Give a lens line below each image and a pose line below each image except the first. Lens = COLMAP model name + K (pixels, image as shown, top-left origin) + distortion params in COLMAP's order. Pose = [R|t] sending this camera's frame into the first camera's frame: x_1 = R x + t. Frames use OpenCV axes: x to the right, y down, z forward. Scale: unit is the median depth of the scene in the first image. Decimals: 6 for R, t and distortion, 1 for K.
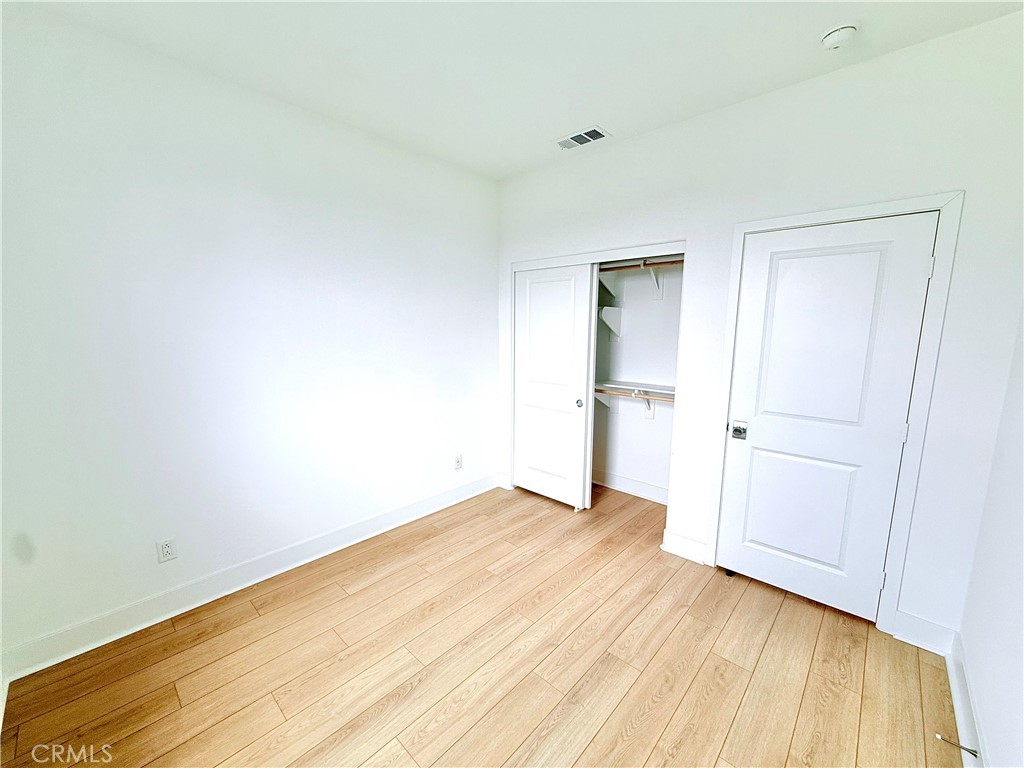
lens RADIAL K [[407.9, 0, 508.7], [0, 407.9, 386.0], [0, 0, 1]] dist [-0.001190, 0.000330]
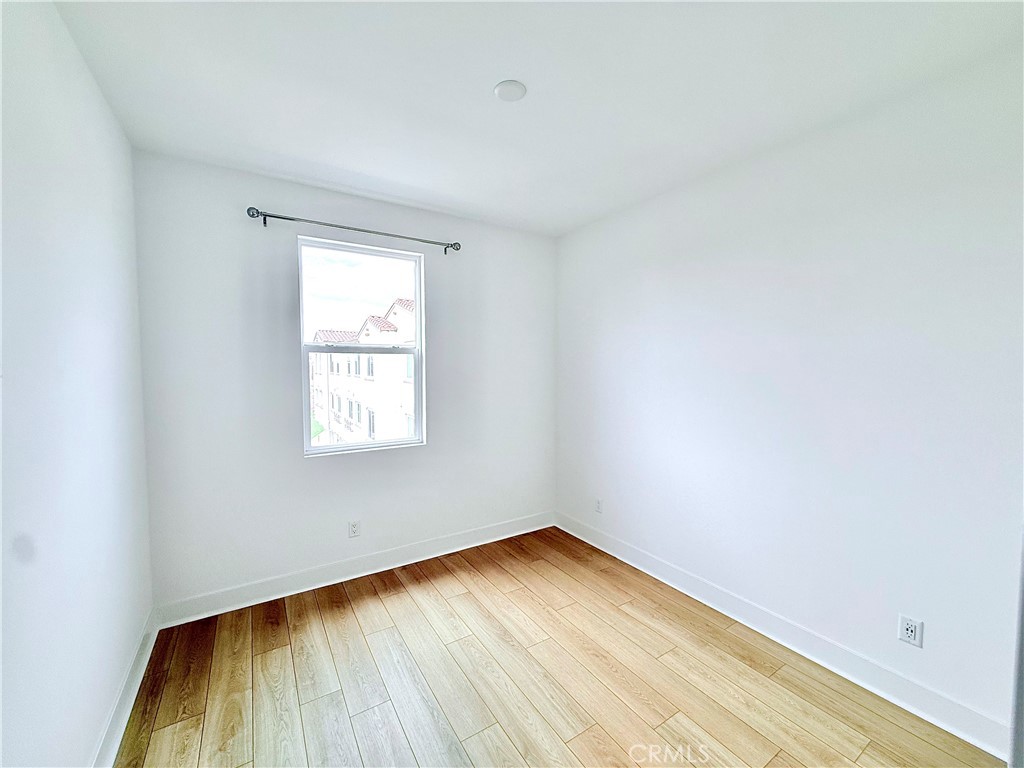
lens RADIAL K [[407.9, 0, 508.7], [0, 407.9, 386.0], [0, 0, 1]] dist [-0.001190, 0.000330]
pose [[-0.250374, 0.040822, -0.967288, 0.818839], [-0.143997, 0.986428, 0.078902, -0.147411], [0.957381, 0.159042, -0.241098, 0.965548]]
